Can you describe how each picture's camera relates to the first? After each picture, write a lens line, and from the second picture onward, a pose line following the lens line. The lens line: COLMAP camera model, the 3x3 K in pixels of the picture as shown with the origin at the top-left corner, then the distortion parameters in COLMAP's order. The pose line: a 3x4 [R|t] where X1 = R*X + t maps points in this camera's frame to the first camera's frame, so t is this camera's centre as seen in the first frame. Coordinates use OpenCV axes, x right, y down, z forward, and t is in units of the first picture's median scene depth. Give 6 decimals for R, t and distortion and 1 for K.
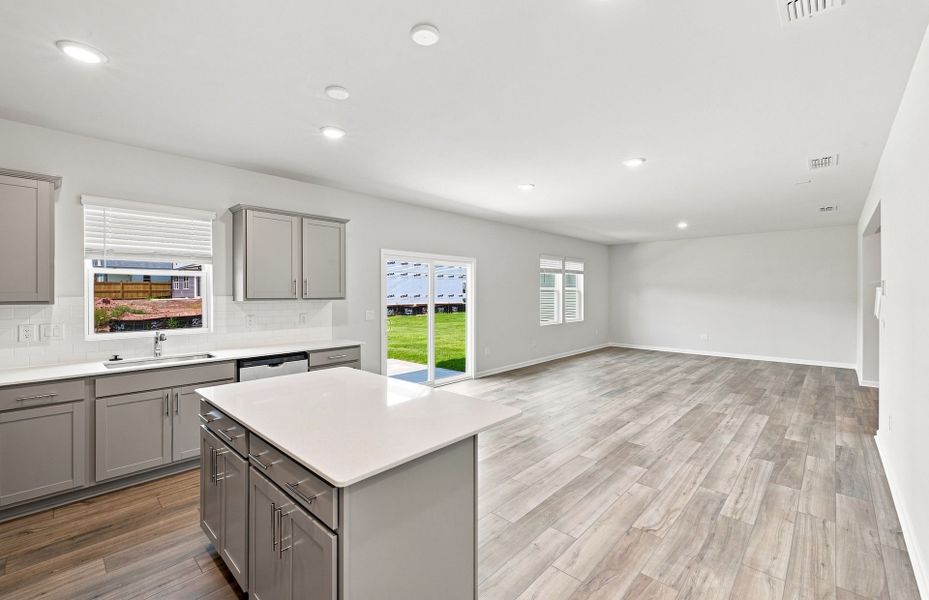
lens RADIAL K [[393.0, 0, 459.4], [0, 393.0, 293.1], [0, 0, 1]] dist [0.008356, -0.001303]
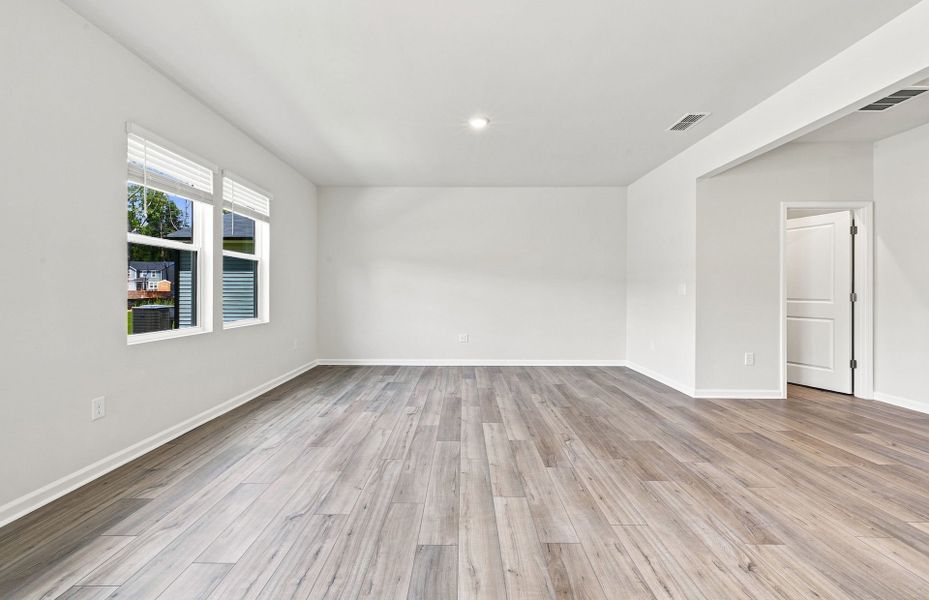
lens RADIAL K [[393.0, 0, 455.6], [0, 393.0, 291.6], [0, 0, 1]] dist [0.008356, -0.001303]
pose [[0.734383, 0.004113, 0.678723, 0.438603], [-0.003975, 0.999991, -0.001759, 0.093175], [-0.678724, -0.001406, 0.734392, 1.392038]]
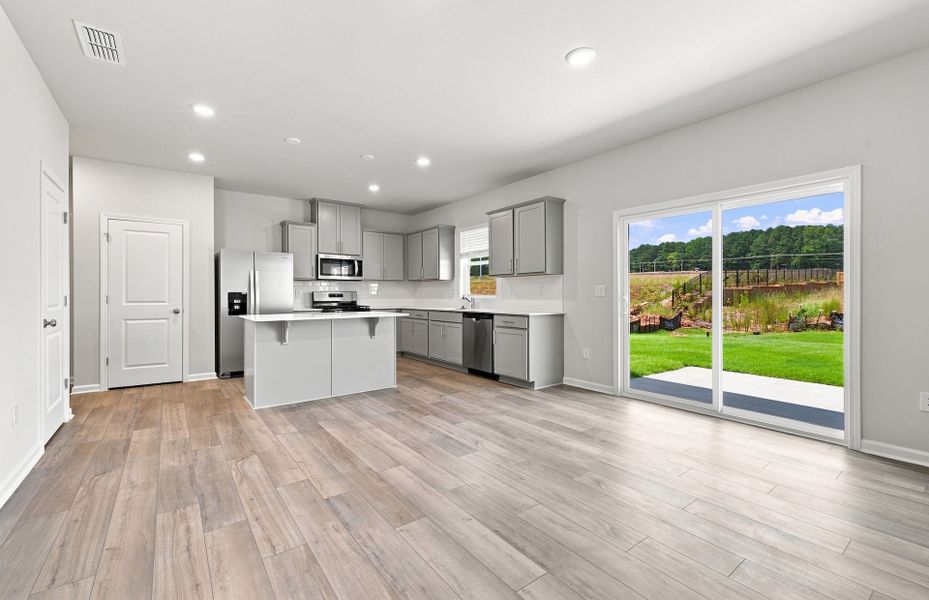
lens RADIAL K [[393.0, 0, 458.9], [0, 393.0, 297.2], [0, 0, 1]] dist [0.008356, -0.001303]
pose [[-0.175566, 0.008415, -0.984432, 1.022853], [0.001492, 0.999965, 0.008281, 0.092867], [0.984467, -0.000015, -0.175572, 1.253695]]
